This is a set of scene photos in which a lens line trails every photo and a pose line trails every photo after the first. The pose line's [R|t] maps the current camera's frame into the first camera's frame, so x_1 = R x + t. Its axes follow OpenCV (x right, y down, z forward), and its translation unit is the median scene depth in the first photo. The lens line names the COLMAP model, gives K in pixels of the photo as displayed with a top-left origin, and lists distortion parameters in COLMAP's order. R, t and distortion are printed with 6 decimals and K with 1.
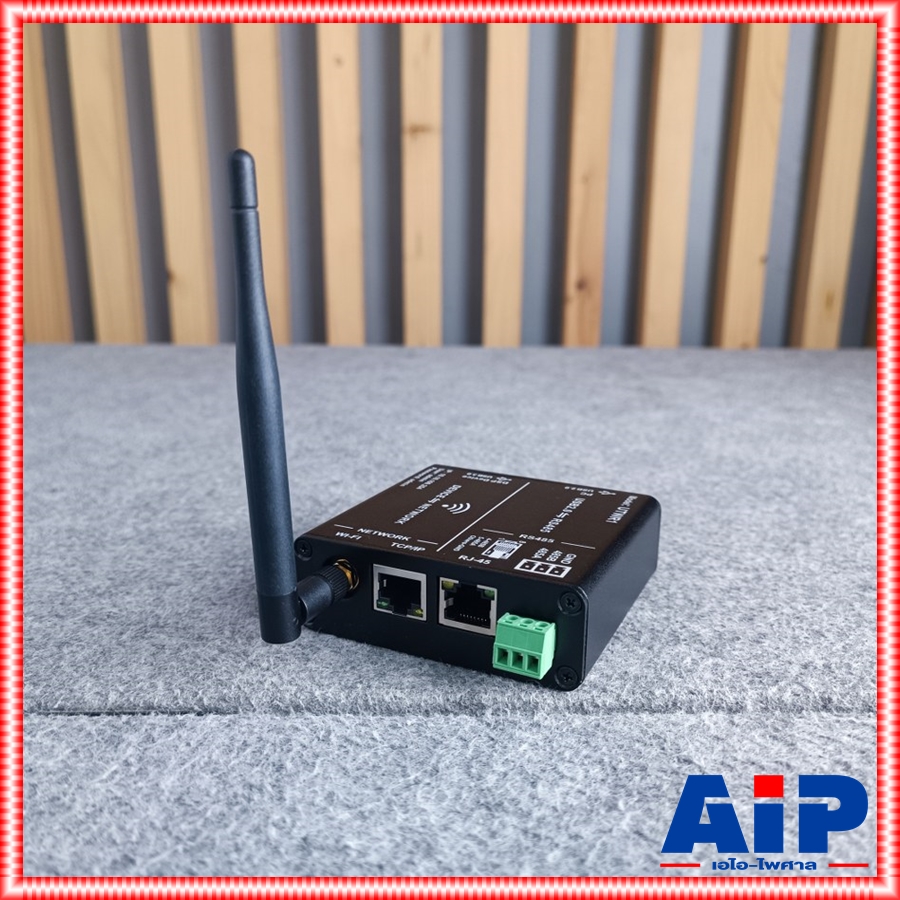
lens RADIAL K [[873.0, 0, 452.0], [0, 873.0, 477.4], [0, 0, 1]] dist [-0.092372, 0.231561]
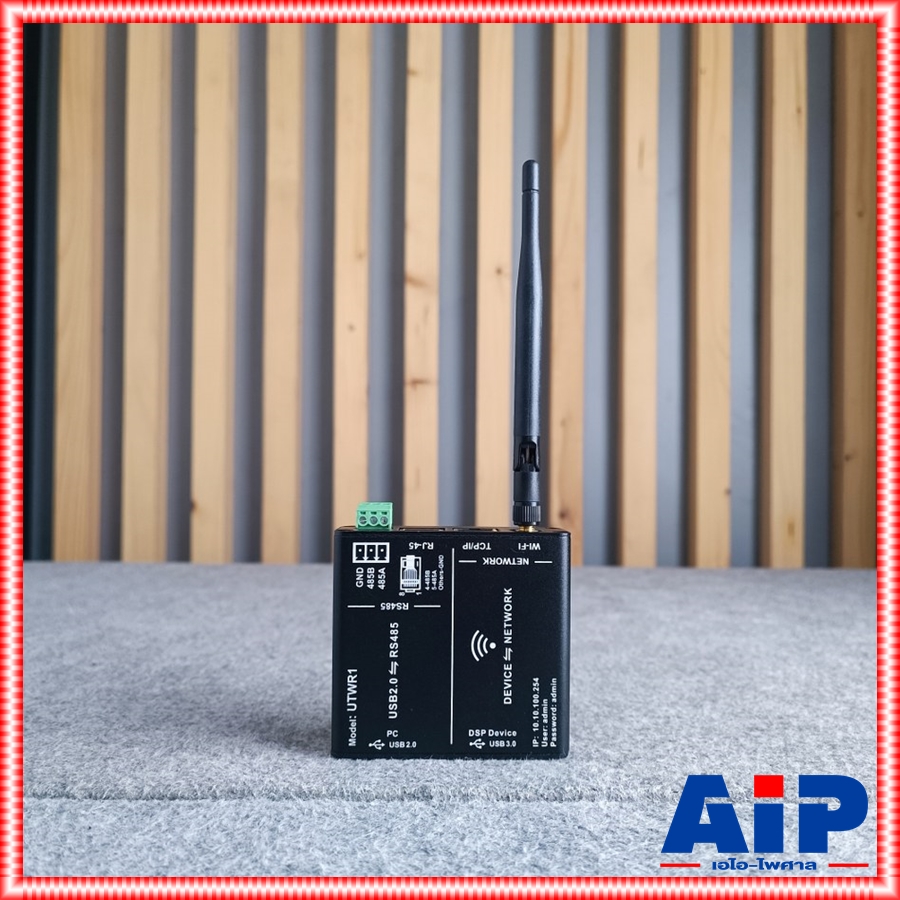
lens RADIAL K [[873.0, 0, 452.0], [0, 873.0, 477.4], [0, 0, 1]] dist [-0.092372, 0.231561]
pose [[0.999962, 0.001236, -0.008676, 0.049856], [-0.003534, 0.962796, -0.270207, 0.098576], [0.008020, 0.270227, 0.962763, -0.243487]]
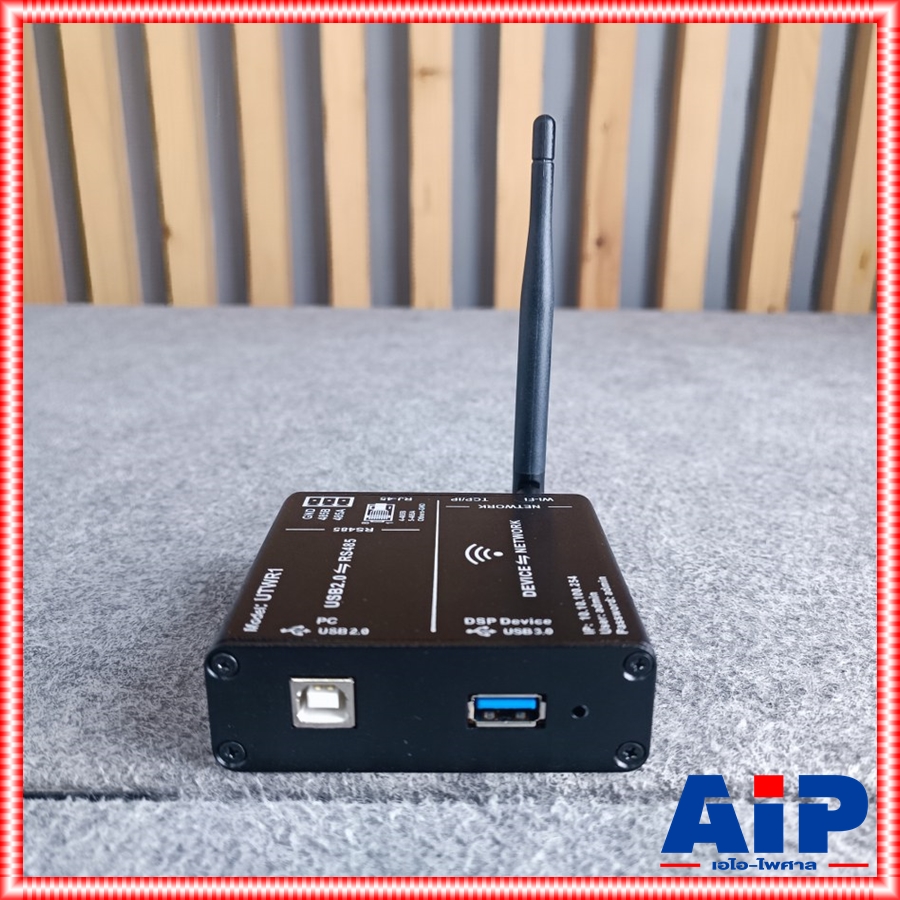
lens RADIAL K [[873.0, 0, 452.0], [0, 873.0, 477.4], [0, 0, 1]] dist [-0.092372, 0.231561]
pose [[0.999895, 0.006353, -0.013061, 0.008033], [-0.005701, 0.998765, 0.049351, -0.038517], [0.013358, -0.049271, 0.998696, 0.144145]]
